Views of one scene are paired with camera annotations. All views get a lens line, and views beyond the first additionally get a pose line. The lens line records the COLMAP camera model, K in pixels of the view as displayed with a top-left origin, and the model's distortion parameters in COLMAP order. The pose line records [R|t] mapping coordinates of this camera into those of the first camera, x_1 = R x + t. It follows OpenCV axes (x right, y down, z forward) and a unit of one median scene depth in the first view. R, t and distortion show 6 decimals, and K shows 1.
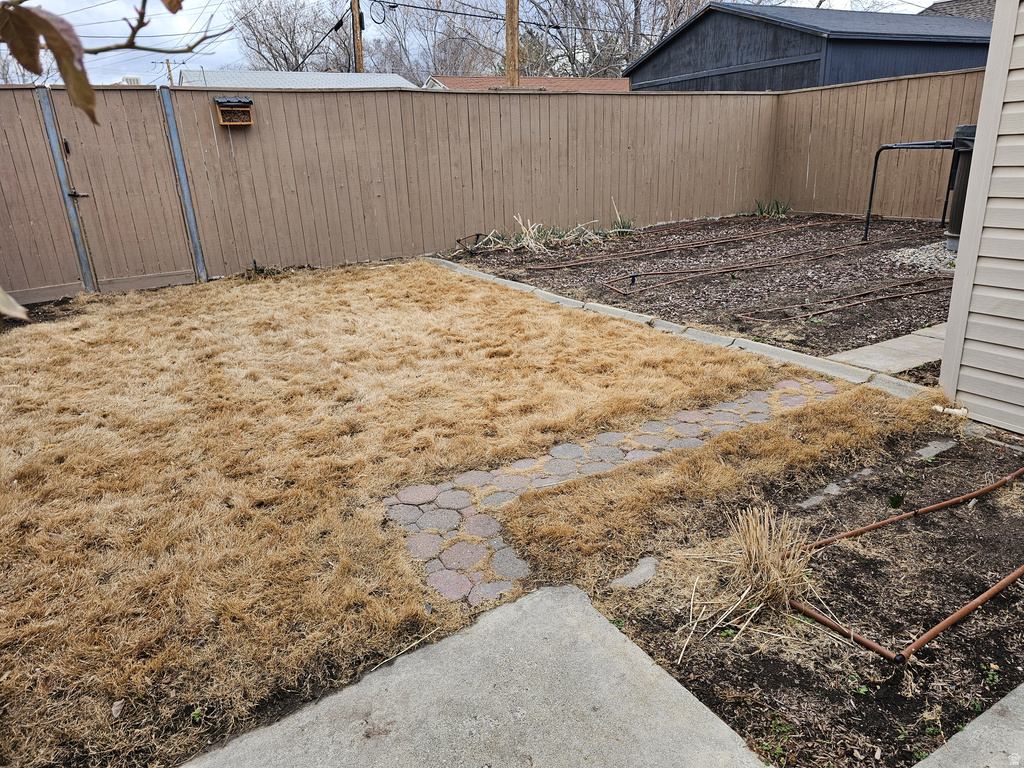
lens RADIAL K [[680.4, 0, 517.0], [0, 680.4, 383.0], [0, 0, 1]] dist [0.068141, -0.054141]
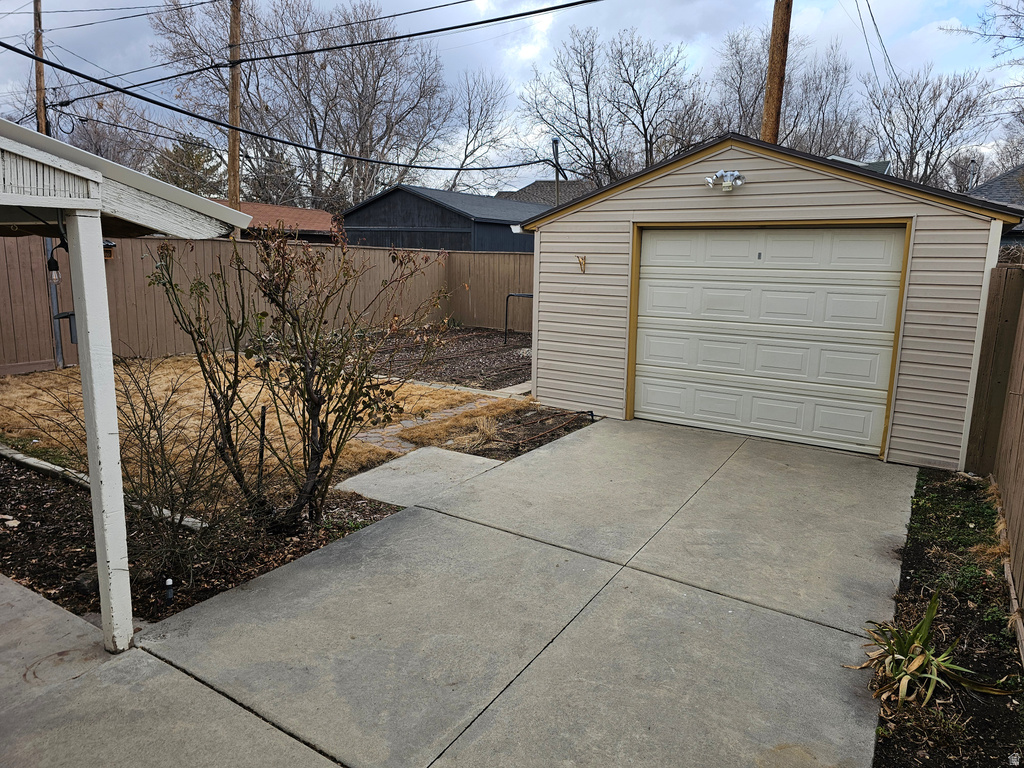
lens RADIAL K [[680.4, 0, 517.0], [0, 680.4, 383.0], [0, 0, 1]] dist [0.068141, -0.054141]
pose [[0.891036, -0.016289, 0.453640, -0.286295], [0.082148, 0.988642, -0.125854, 0.124696], [-0.446437, 0.149406, 0.882254, -0.584657]]
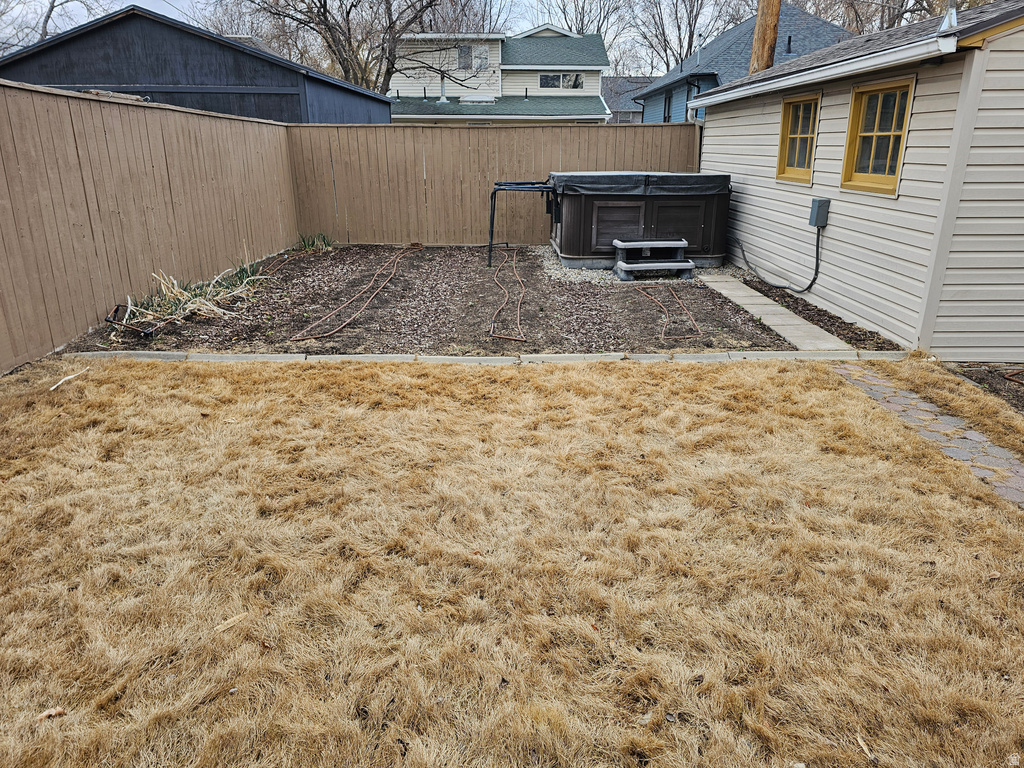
lens RADIAL K [[680.4, 0, 517.0], [0, 680.4, 383.0], [0, 0, 1]] dist [0.068141, -0.054141]
pose [[0.510005, -0.234220, 0.827669, -0.522732], [0.253926, 0.960328, 0.115293, -0.149097], [-0.821837, 0.151367, 0.549246, 0.381675]]
